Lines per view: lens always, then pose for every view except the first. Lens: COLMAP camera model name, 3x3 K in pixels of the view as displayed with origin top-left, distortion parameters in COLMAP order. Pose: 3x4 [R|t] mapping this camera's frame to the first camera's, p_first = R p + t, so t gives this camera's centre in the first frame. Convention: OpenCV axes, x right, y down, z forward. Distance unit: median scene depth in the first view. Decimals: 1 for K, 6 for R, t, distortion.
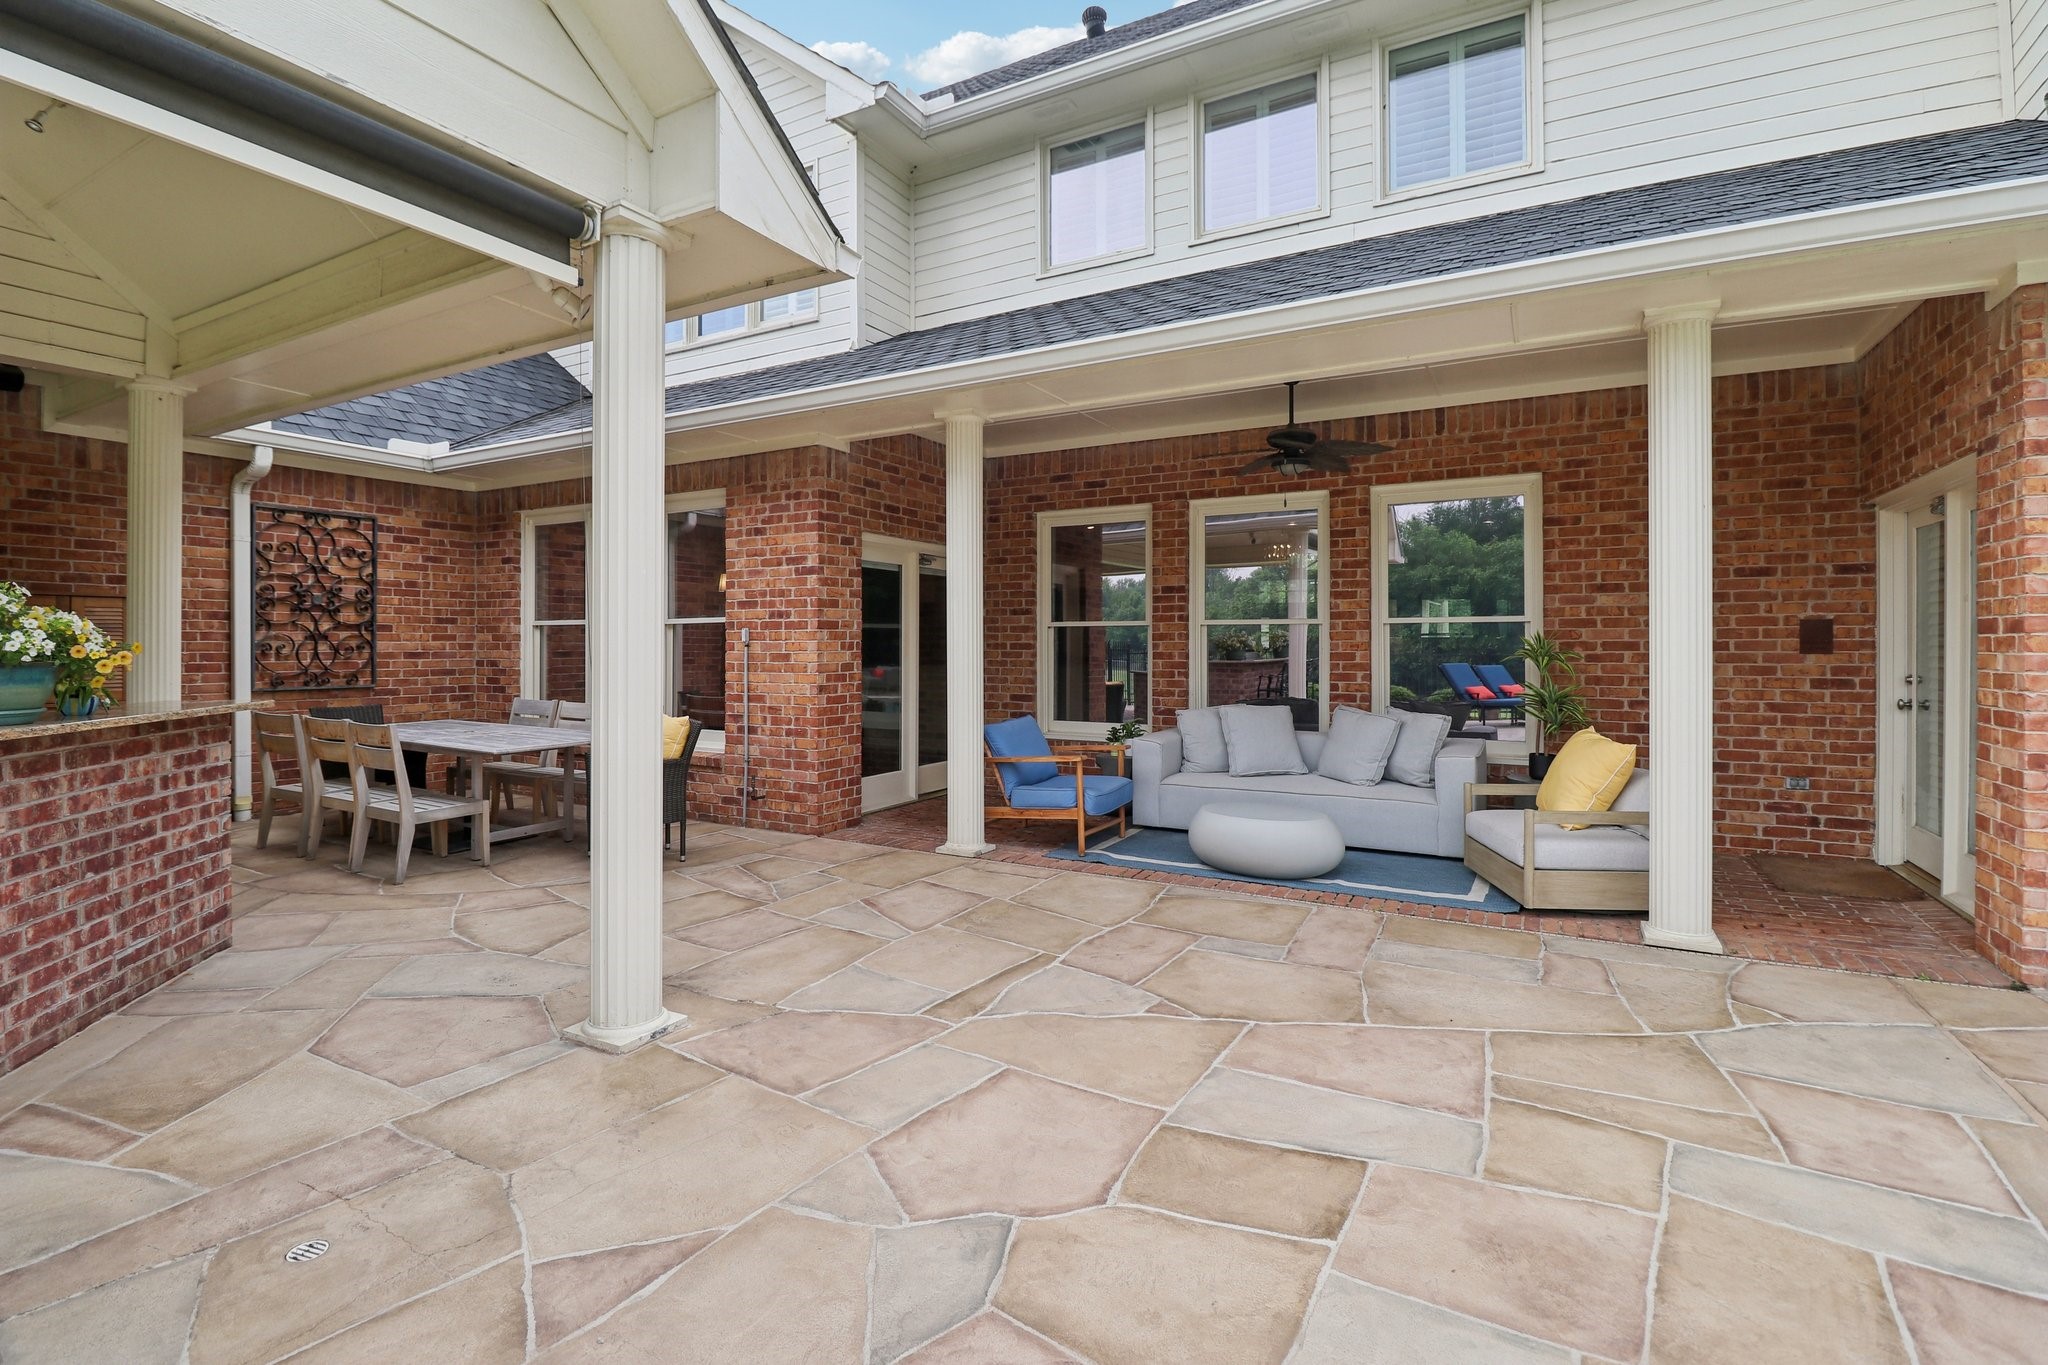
lens RADIAL K [[940.8, 0, 1033.7], [0, 940.8, 640.5], [0, 0, 1]] dist [-0.000388, -0.013417]
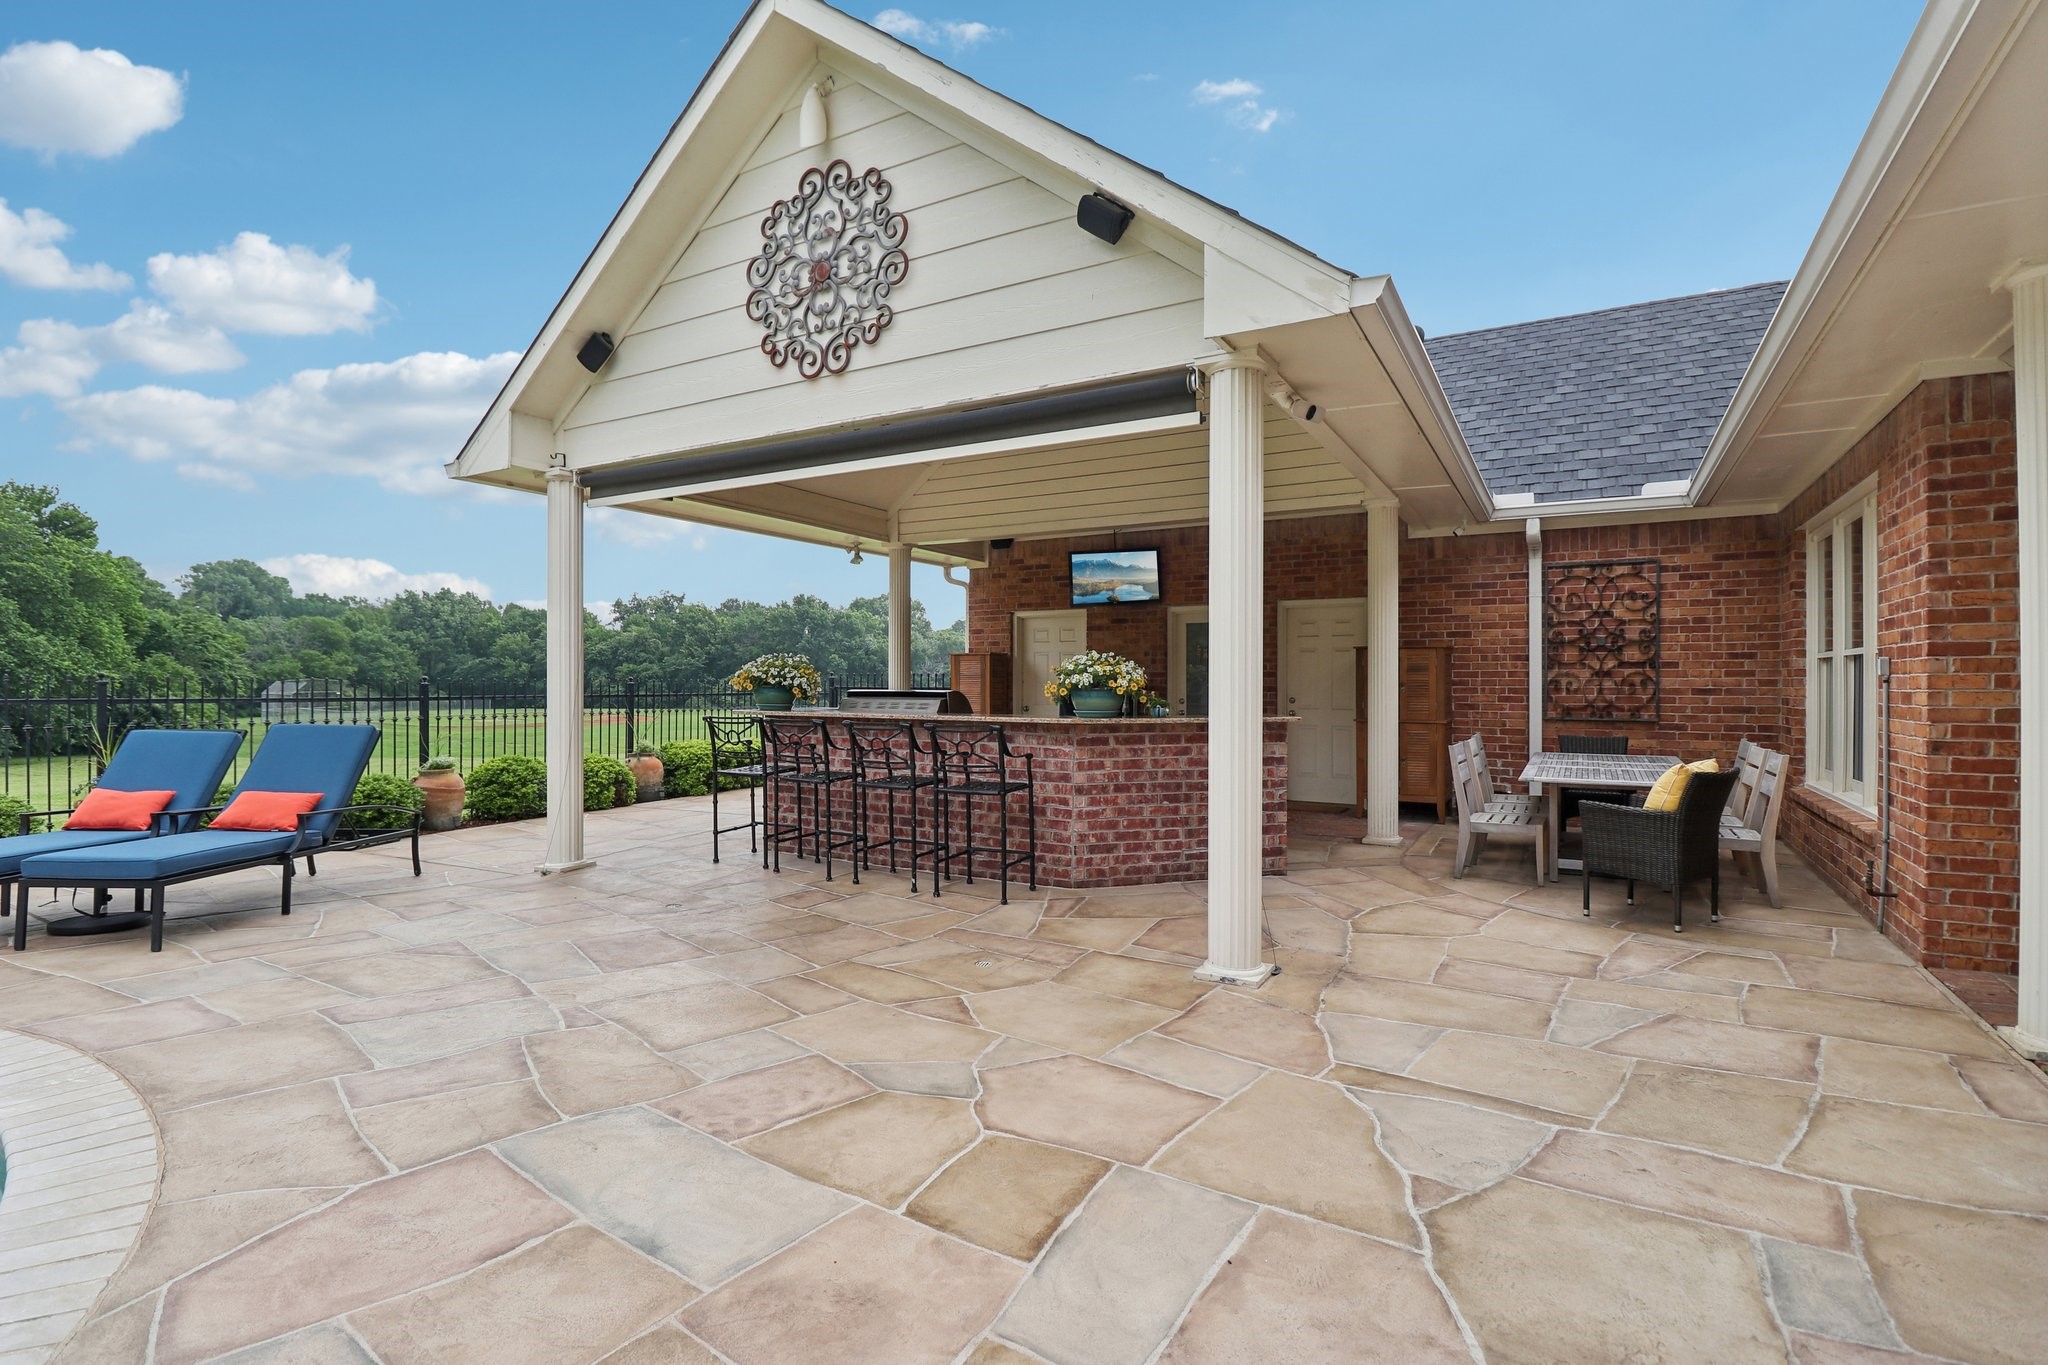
lens RADIAL K [[952.1, 0, 1003.0], [0, 952.1, 674.2], [0, 0, 1]] dist [-0.010708, -0.000931]
pose [[-0.040541, -0.008038, -0.999146, 0.714774], [0.003491, 0.999960, -0.008187, 0.005853], [0.999172, -0.003820, -0.040511, 0.578831]]
